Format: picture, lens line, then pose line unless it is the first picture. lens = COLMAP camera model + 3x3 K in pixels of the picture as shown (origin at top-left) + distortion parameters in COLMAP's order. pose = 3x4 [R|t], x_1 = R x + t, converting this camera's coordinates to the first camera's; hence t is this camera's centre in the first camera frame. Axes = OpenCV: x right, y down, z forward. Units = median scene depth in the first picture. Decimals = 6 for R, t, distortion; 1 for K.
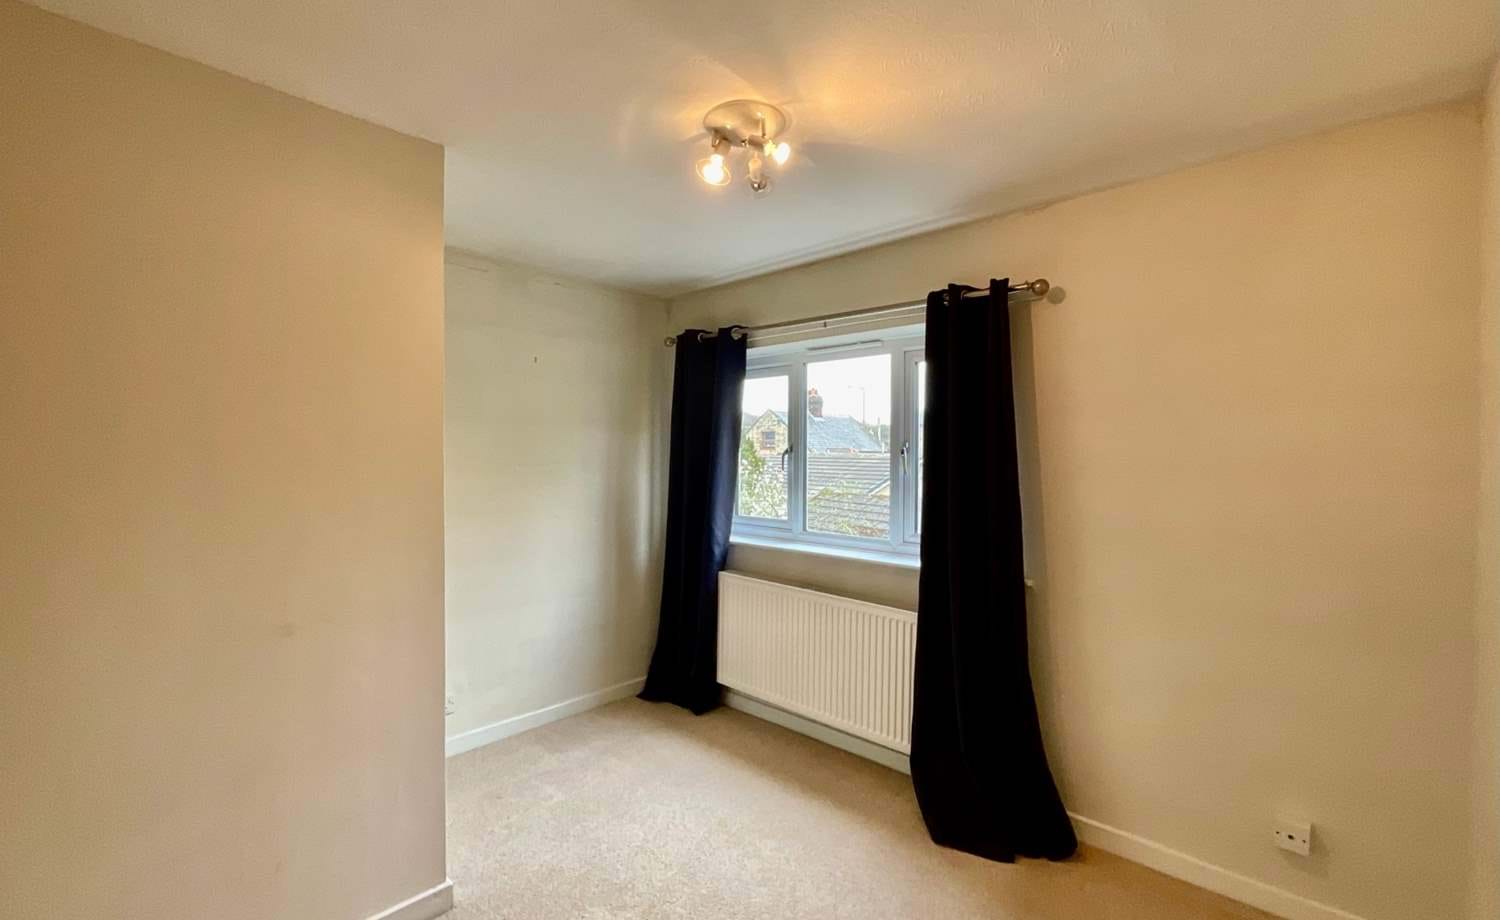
lens RADIAL K [[626.3, 0, 750.0], [0, 626.3, 460.0], [0, 0, 1]] dist [0.000054, -0.000144]
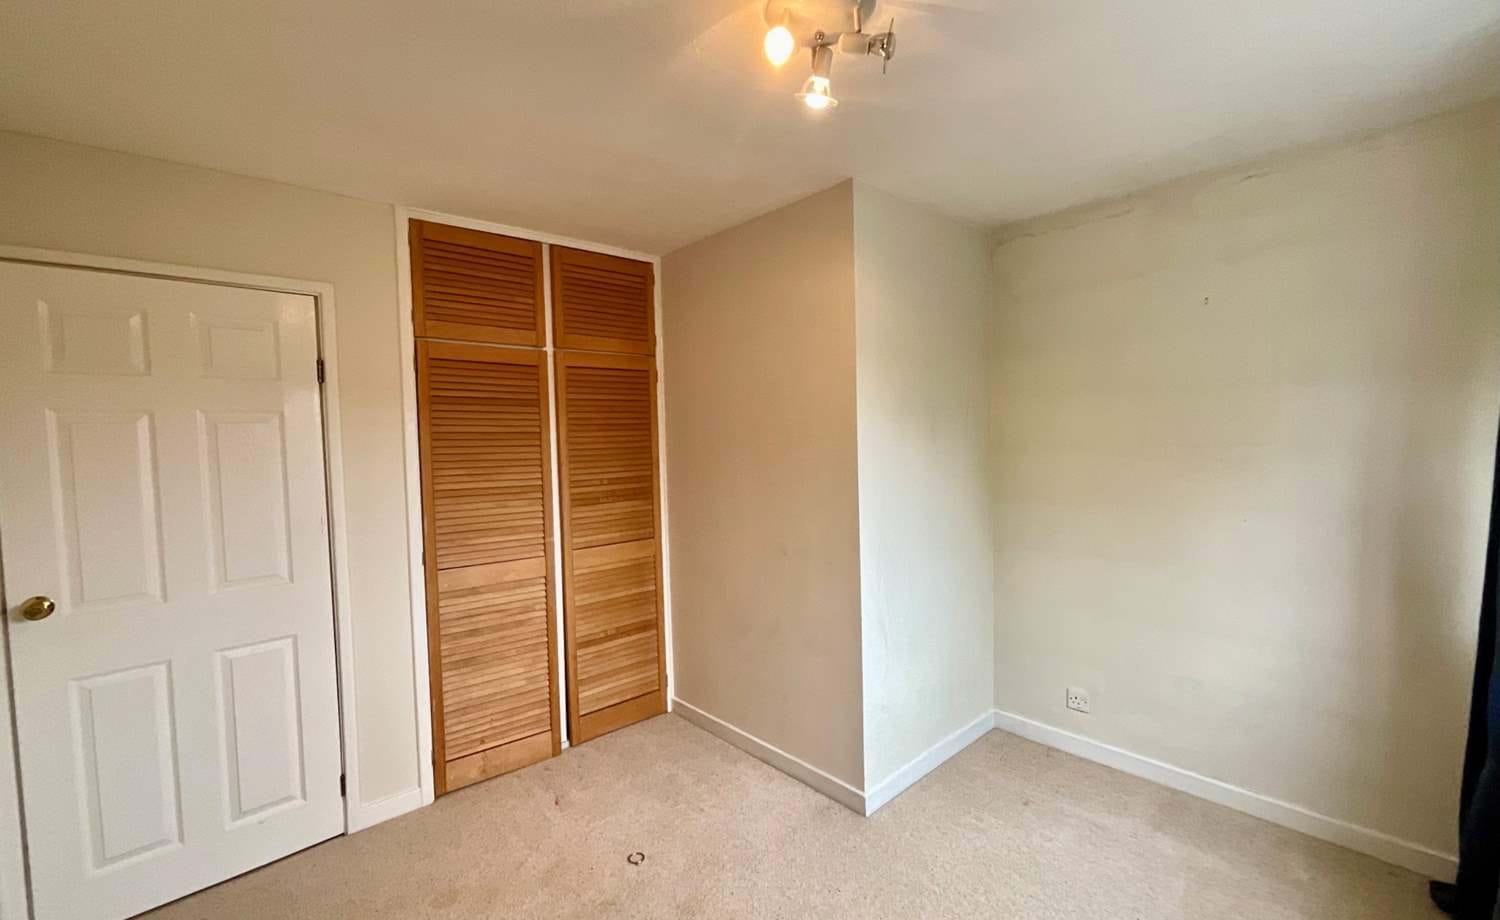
lens RADIAL K [[626.3, 0, 750.0], [0, 626.3, 460.0], [0, 0, 1]] dist [0.000054, -0.000144]
pose [[-0.061925, 0.041911, -0.997200, 0.432719], [0.006473, 0.999114, 0.041590, -0.008741], [0.998060, -0.003880, -0.062141, 0.531926]]
